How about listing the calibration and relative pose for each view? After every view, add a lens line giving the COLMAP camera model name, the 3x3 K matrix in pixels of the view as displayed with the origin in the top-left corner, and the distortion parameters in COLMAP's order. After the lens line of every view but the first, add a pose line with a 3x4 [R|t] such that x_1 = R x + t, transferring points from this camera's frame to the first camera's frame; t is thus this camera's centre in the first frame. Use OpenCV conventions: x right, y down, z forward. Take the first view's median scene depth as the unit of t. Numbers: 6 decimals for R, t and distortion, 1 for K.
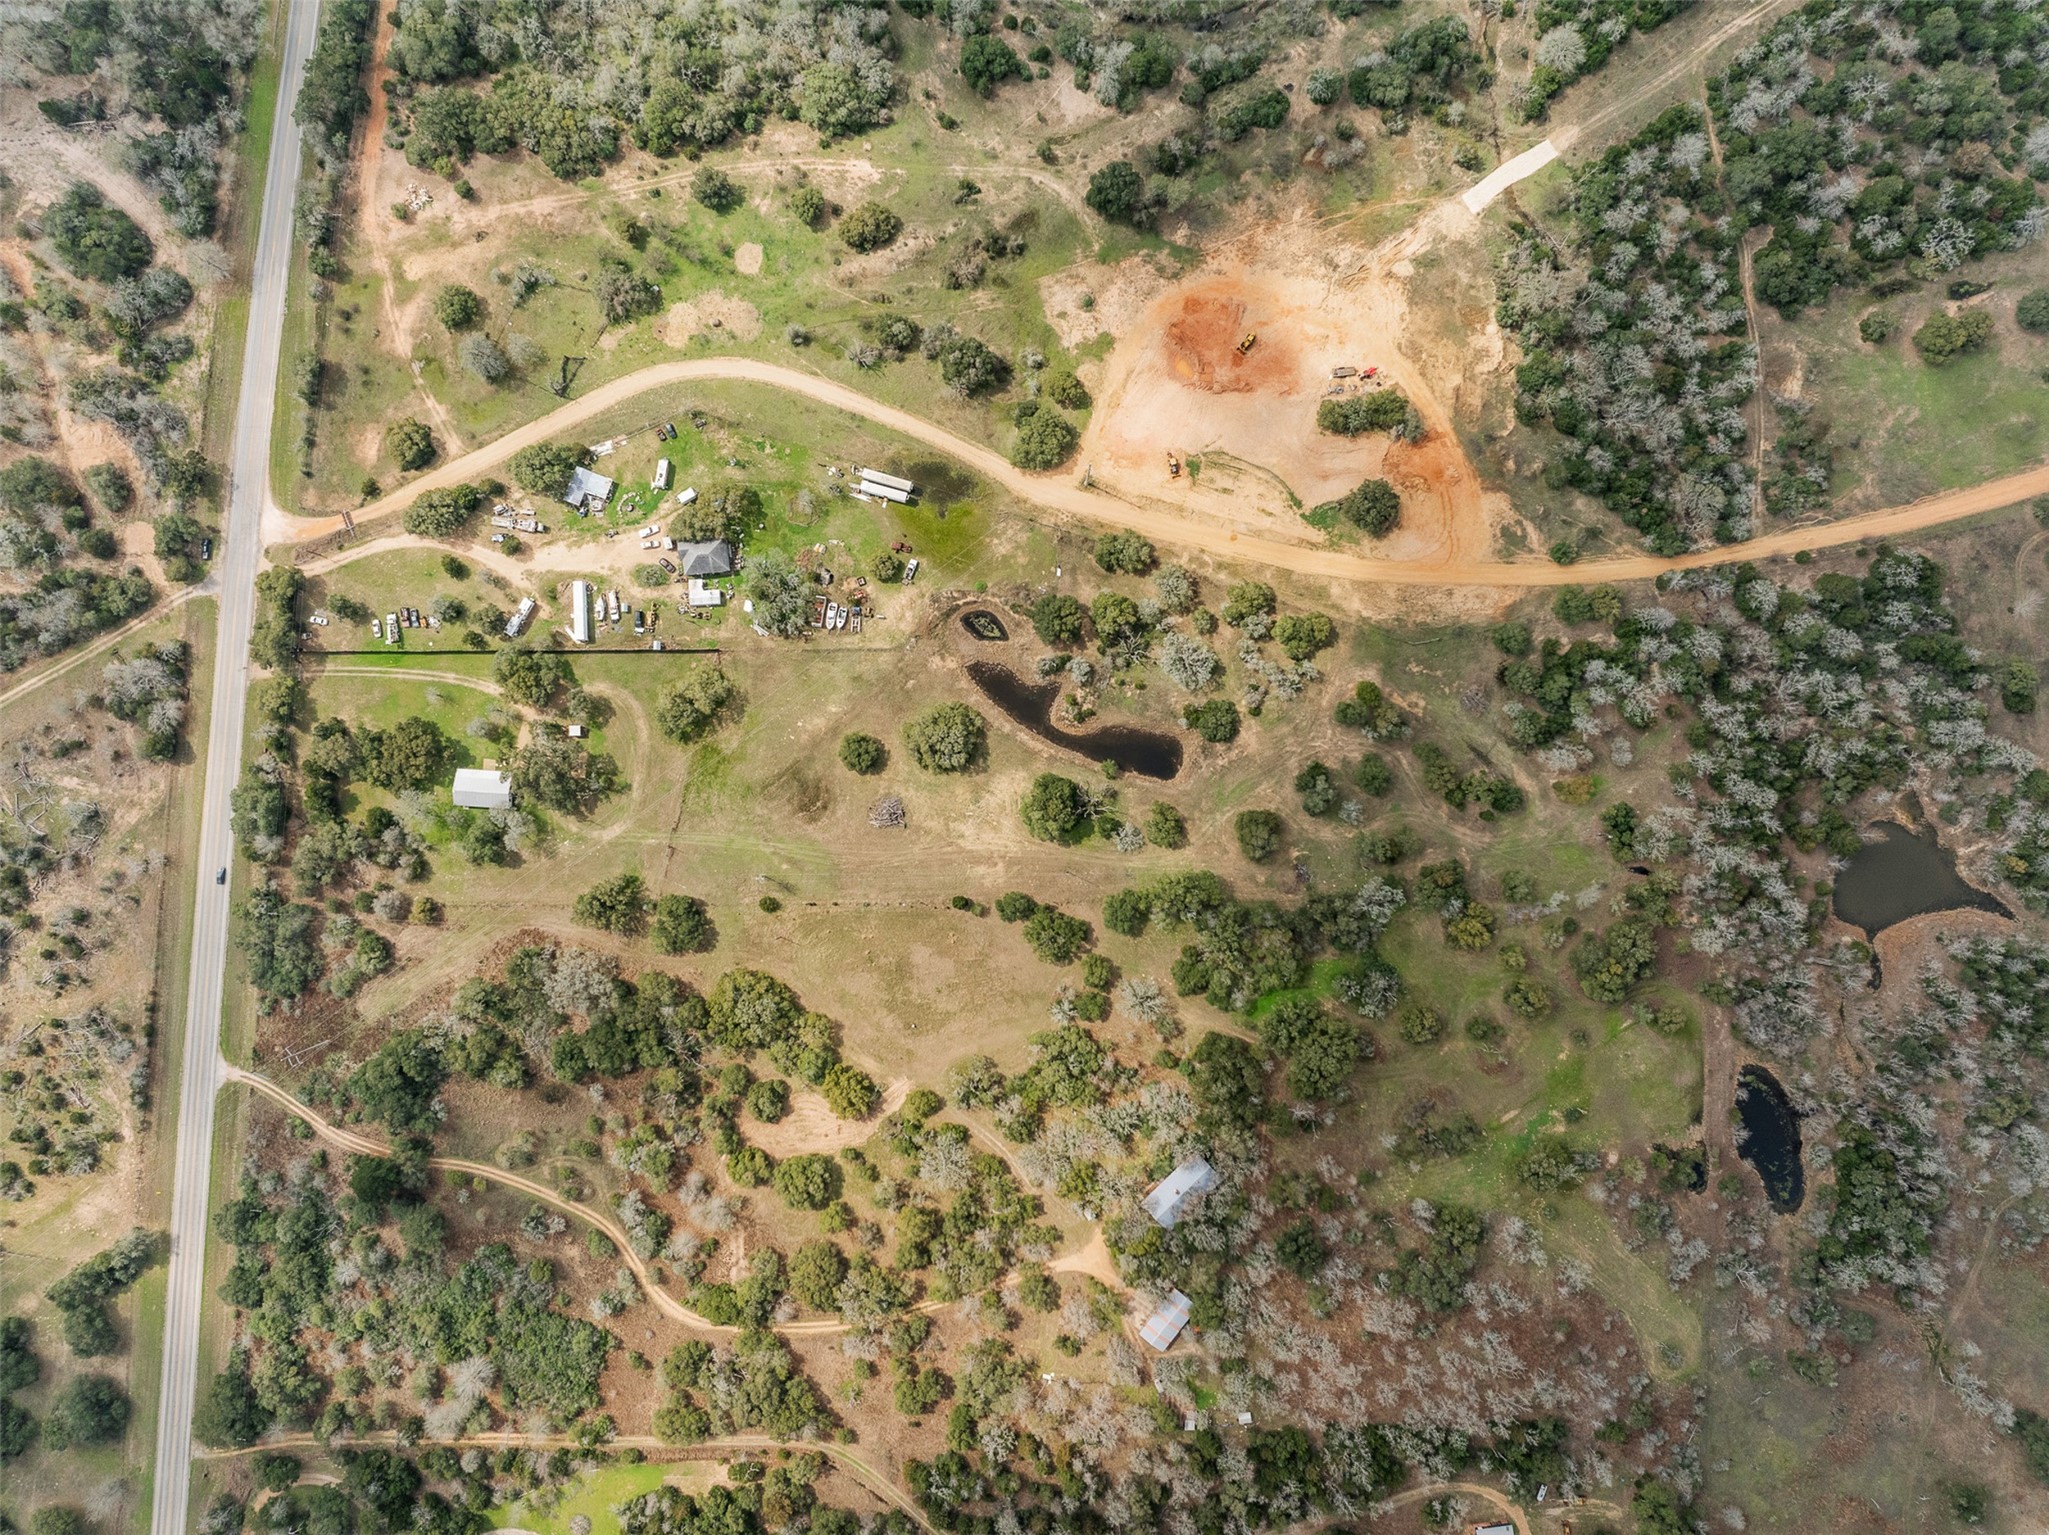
lens RADIAL K [[1440.8, 0, 1024.3], [0, 1440.8, 765.6], [0, 0, 1]] dist [-0.044949, -0.004031]
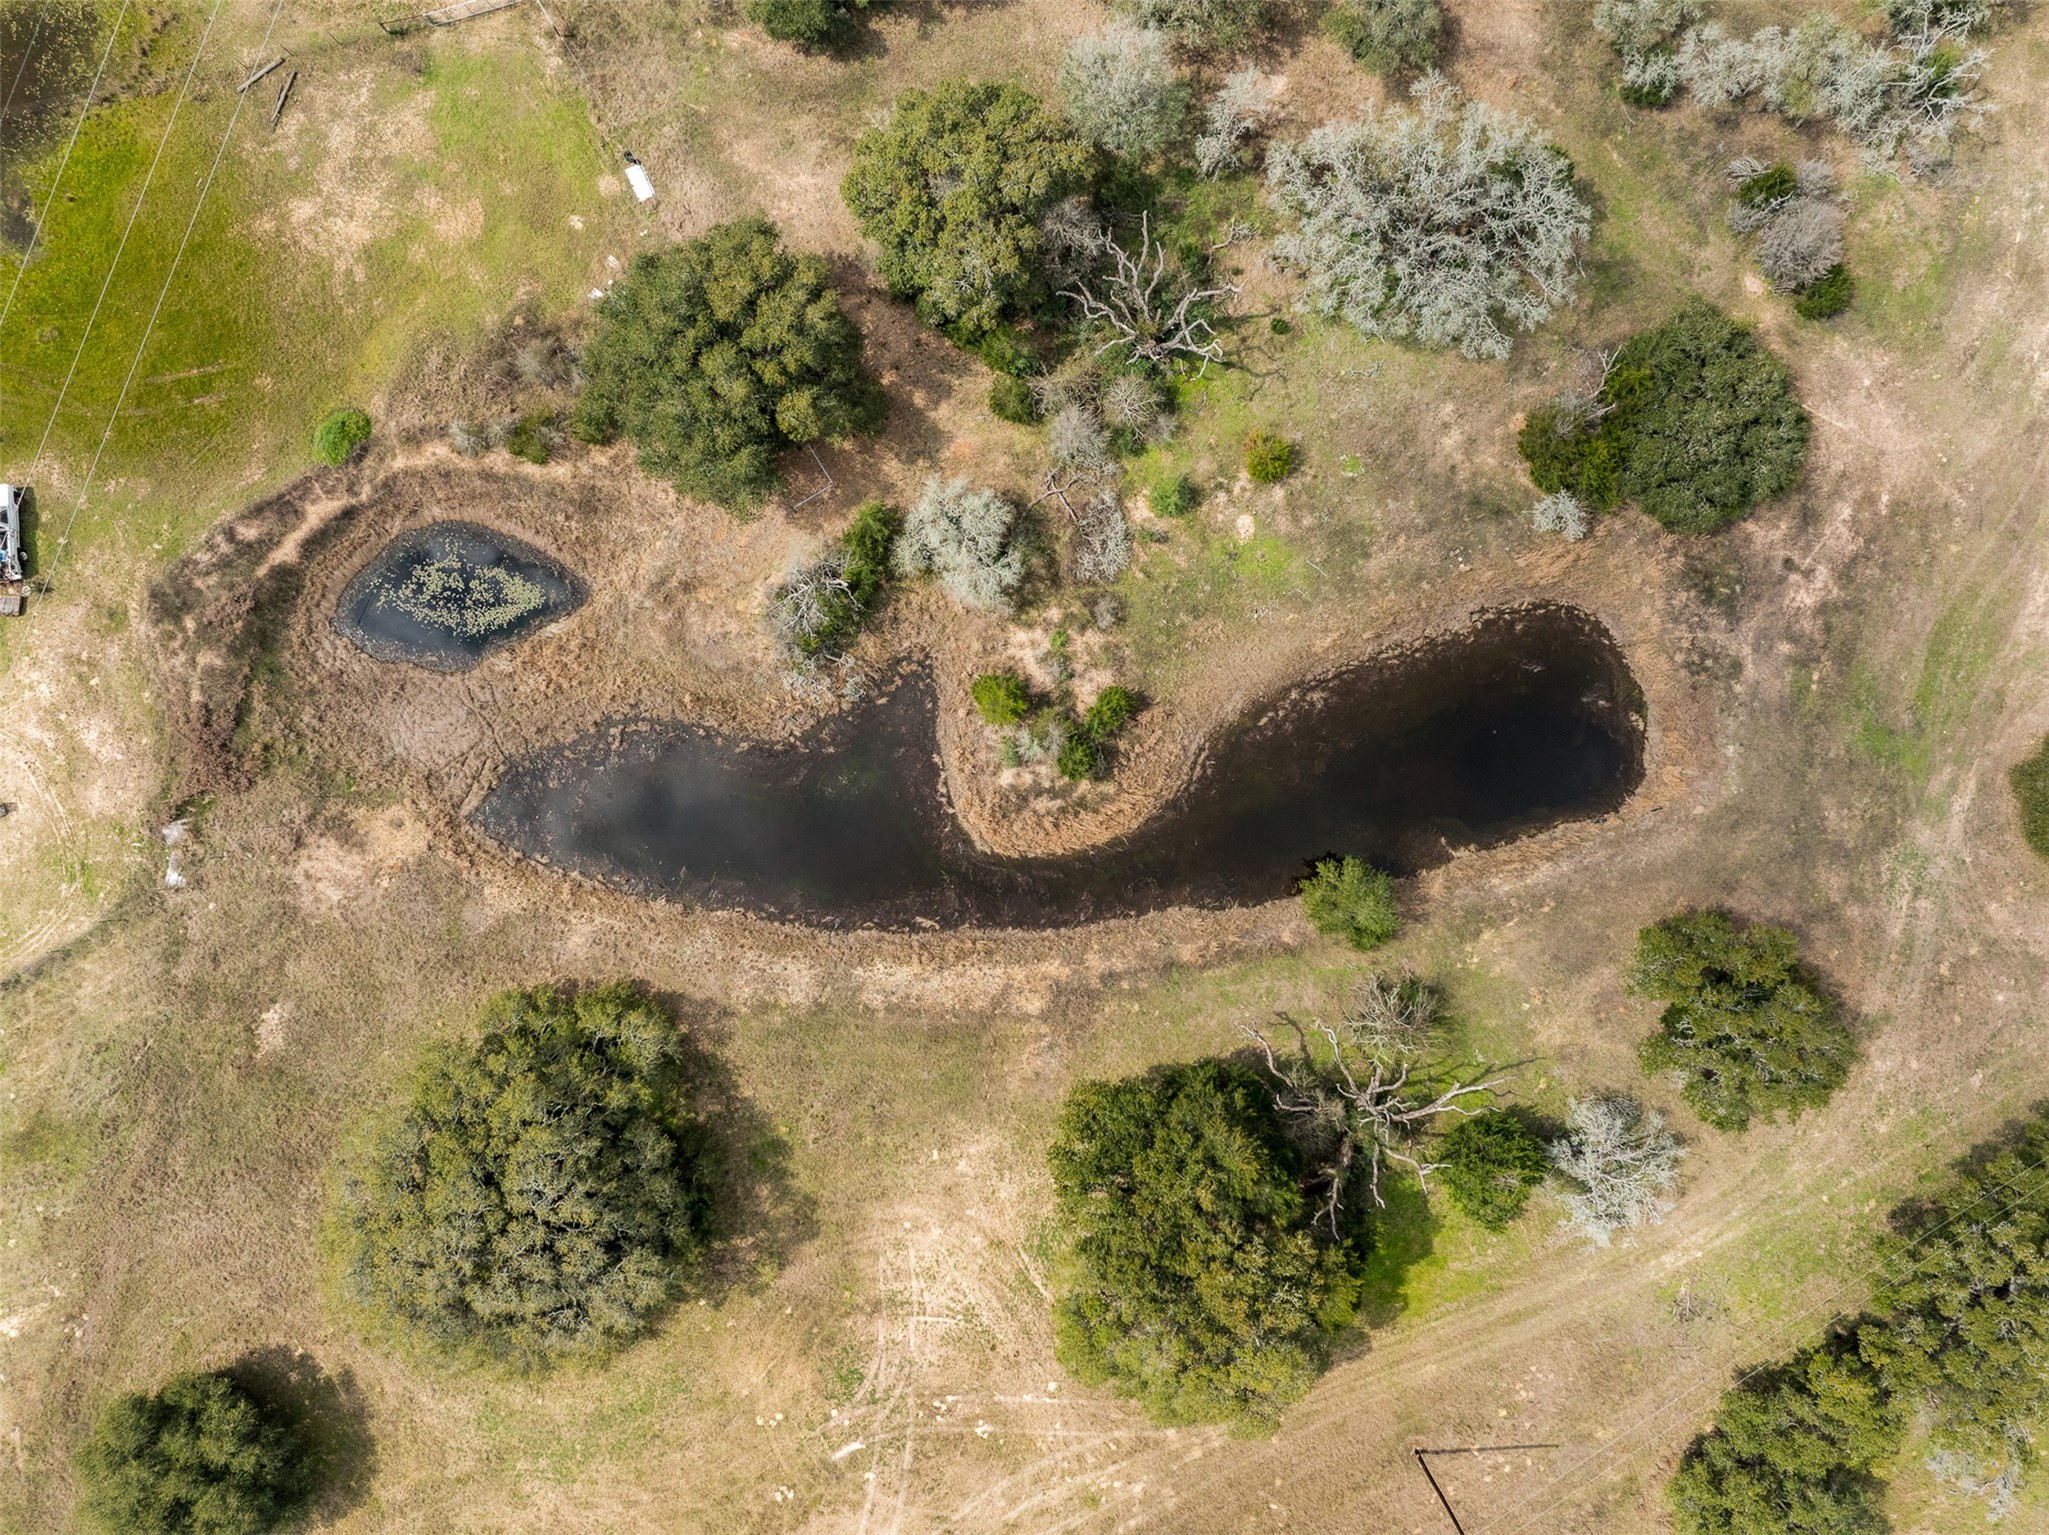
lens RADIAL K [[1440.8, 0, 1023.2], [0, 1440.8, 767.6], [0, 0, 1]] dist [-0.044949, -0.004031]
pose [[0.868473, -0.495039, 0.026302, 0.024558], [0.495203, 0.863851, -0.092386, -0.017738], [0.023013, 0.093260, 0.995376, 0.803524]]
